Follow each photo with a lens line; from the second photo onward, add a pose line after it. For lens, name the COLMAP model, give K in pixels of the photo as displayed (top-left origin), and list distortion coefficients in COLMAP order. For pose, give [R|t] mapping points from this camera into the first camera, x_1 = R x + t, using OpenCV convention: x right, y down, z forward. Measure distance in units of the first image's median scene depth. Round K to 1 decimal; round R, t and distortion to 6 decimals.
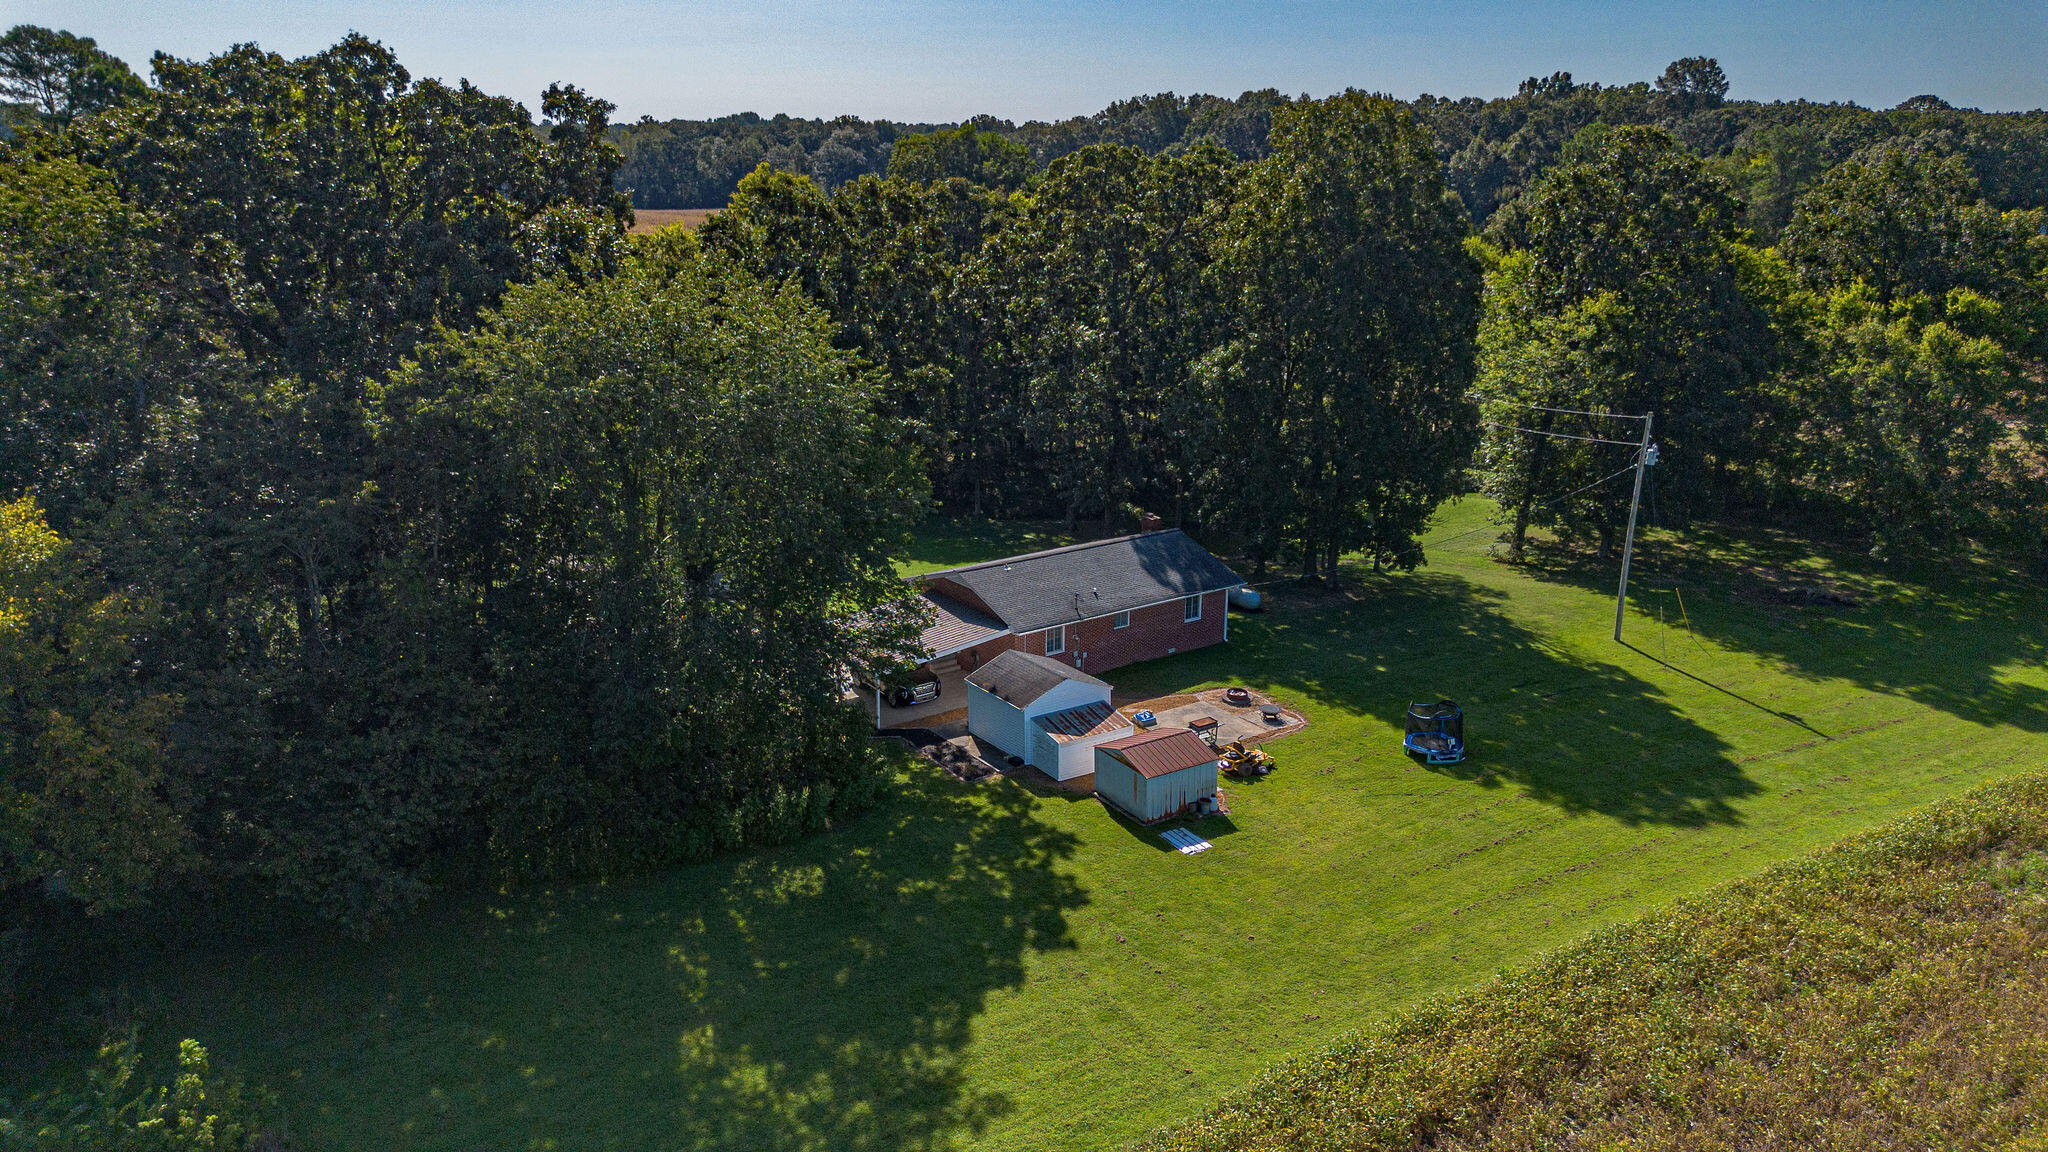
lens RADIAL K [[1476.7, 0, 1026.2], [0, 1476.7, 572.1], [0, 0, 1]] dist [0.070779, -0.080835]
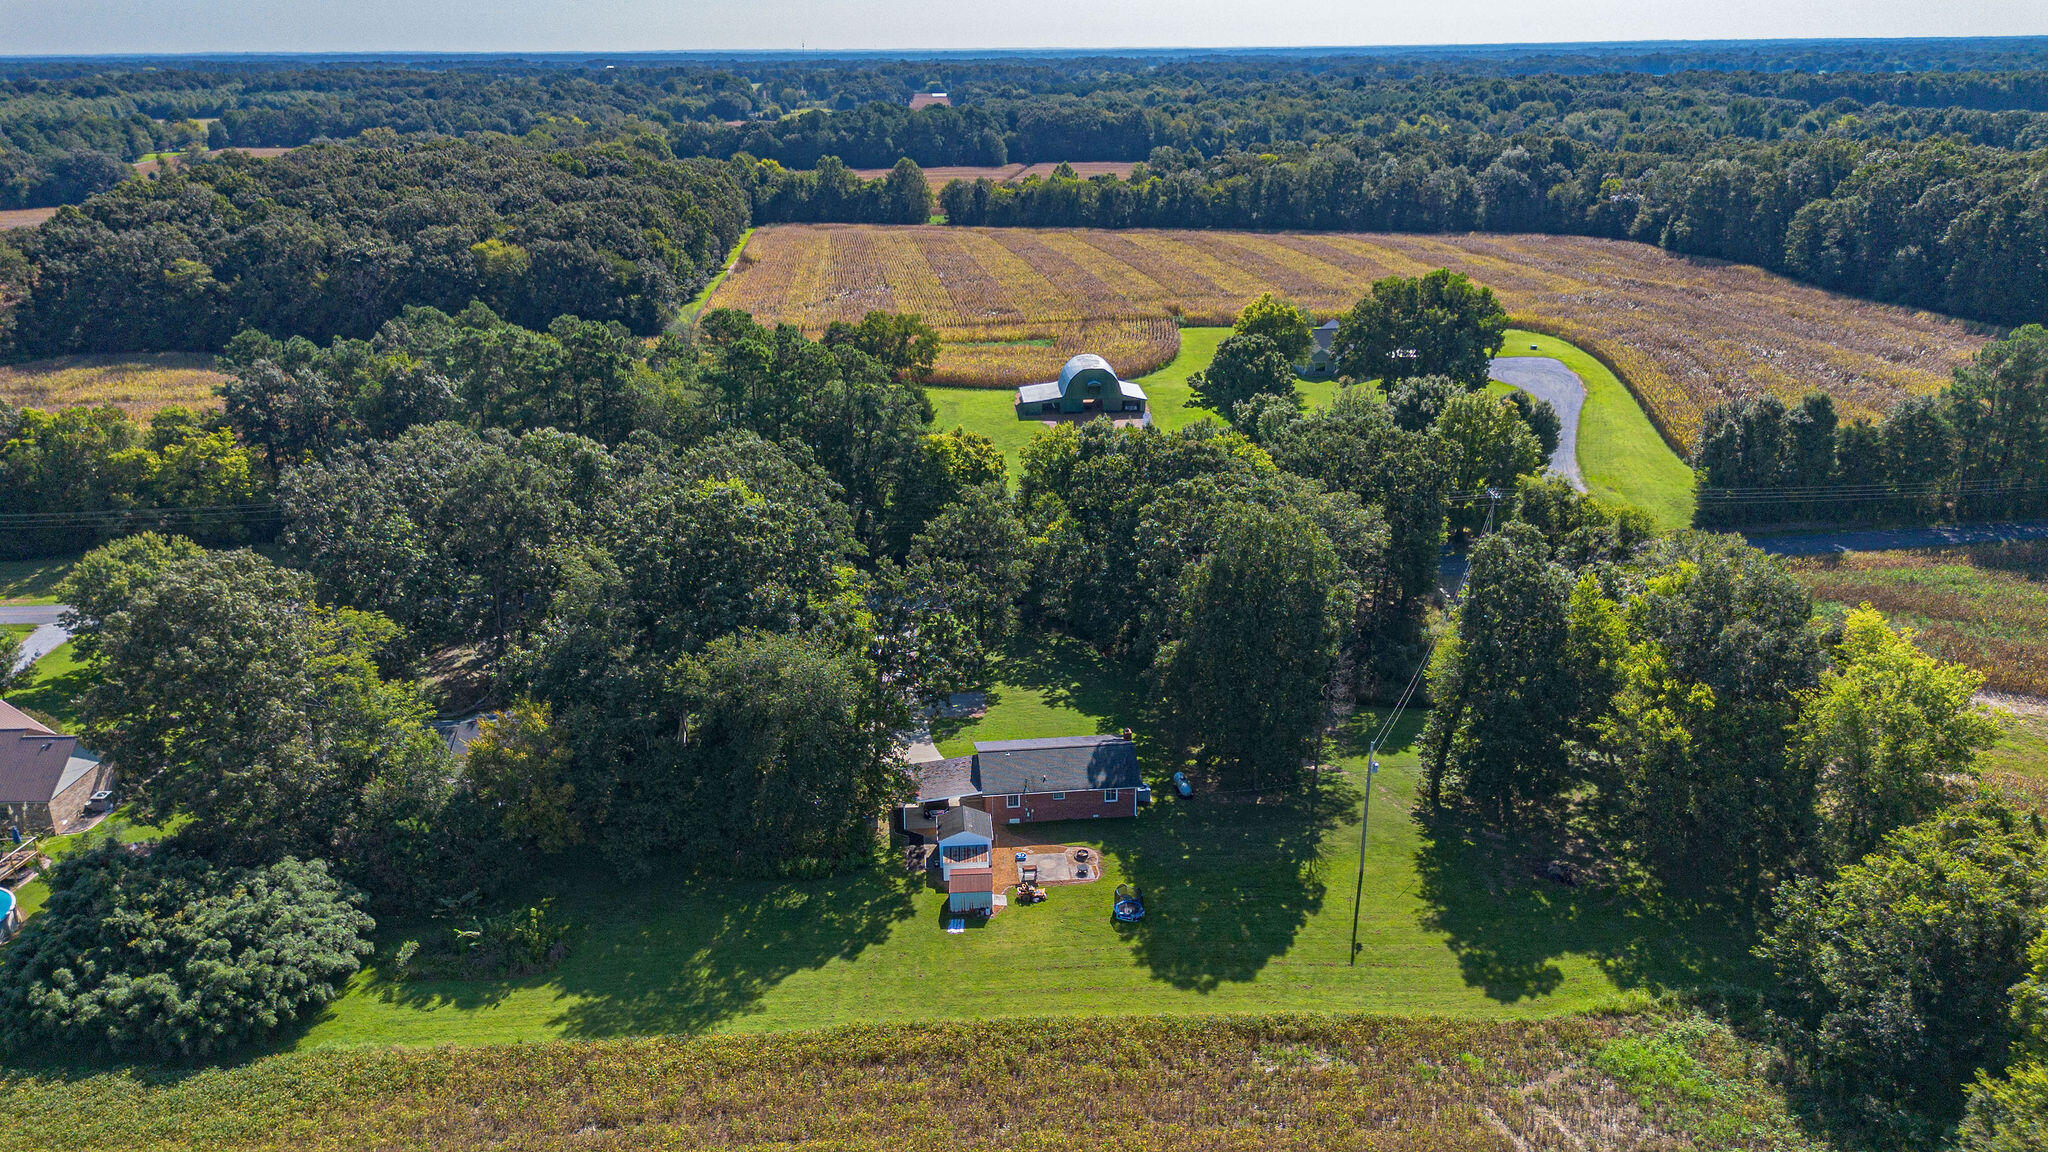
lens RADIAL K [[1476.7, 0, 1020.9], [0, 1476.7, 577.4], [0, 0, 1]] dist [0.070779, -0.080835]
pose [[0.873955, 0.154910, -0.460657, 1.385816], [-0.131228, 0.987852, 0.083231, -0.642643], [0.467955, -0.012289, 0.883667, -1.066324]]
